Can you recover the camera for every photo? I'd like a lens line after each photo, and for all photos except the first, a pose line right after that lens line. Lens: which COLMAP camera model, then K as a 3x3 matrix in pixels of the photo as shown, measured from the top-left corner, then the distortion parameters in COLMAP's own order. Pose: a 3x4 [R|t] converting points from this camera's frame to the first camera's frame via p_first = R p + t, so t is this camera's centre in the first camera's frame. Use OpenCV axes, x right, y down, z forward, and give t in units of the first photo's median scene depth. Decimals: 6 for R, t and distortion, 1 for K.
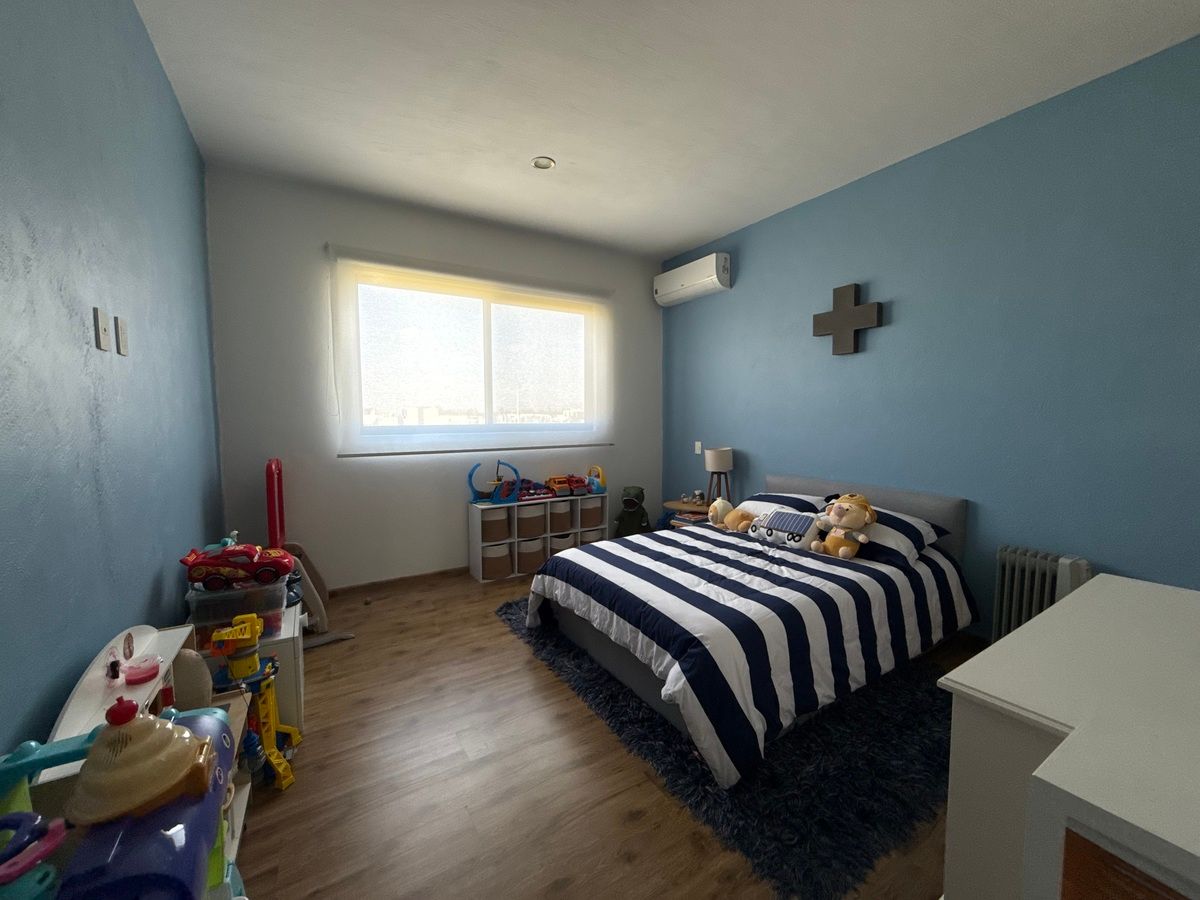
lens RADIAL K [[476.4, 0, 594.1], [0, 476.4, 454.0], [0, 0, 1]] dist [0.001580, -0.001456]
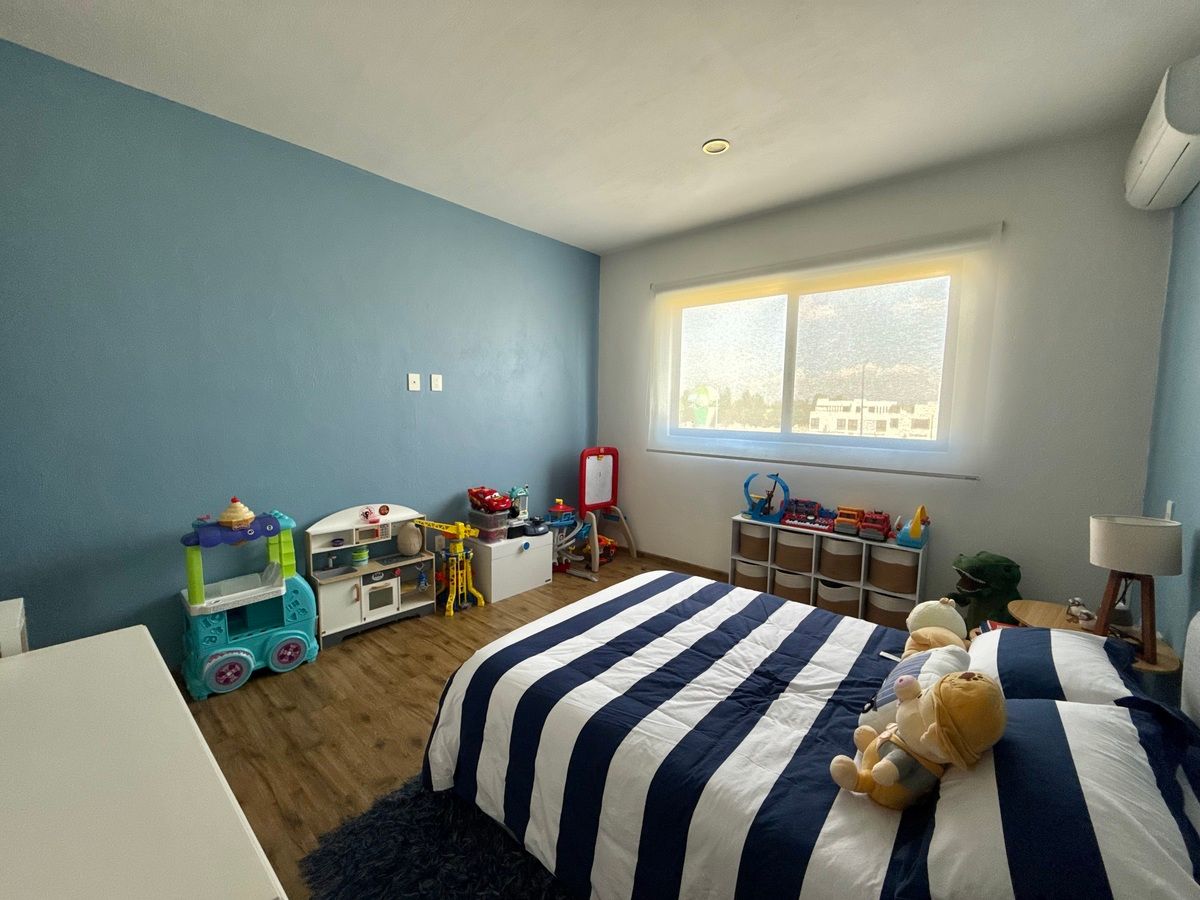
lens RADIAL K [[476.4, 0, 596.9], [0, 476.4, 450.2], [0, 0, 1]] dist [0.001580, -0.001456]
pose [[0.293552, 0.093900, -0.951320, 0.917145], [-0.093236, 0.993232, 0.069267, -0.102247], [0.951385, 0.068364, 0.300320, 0.684479]]
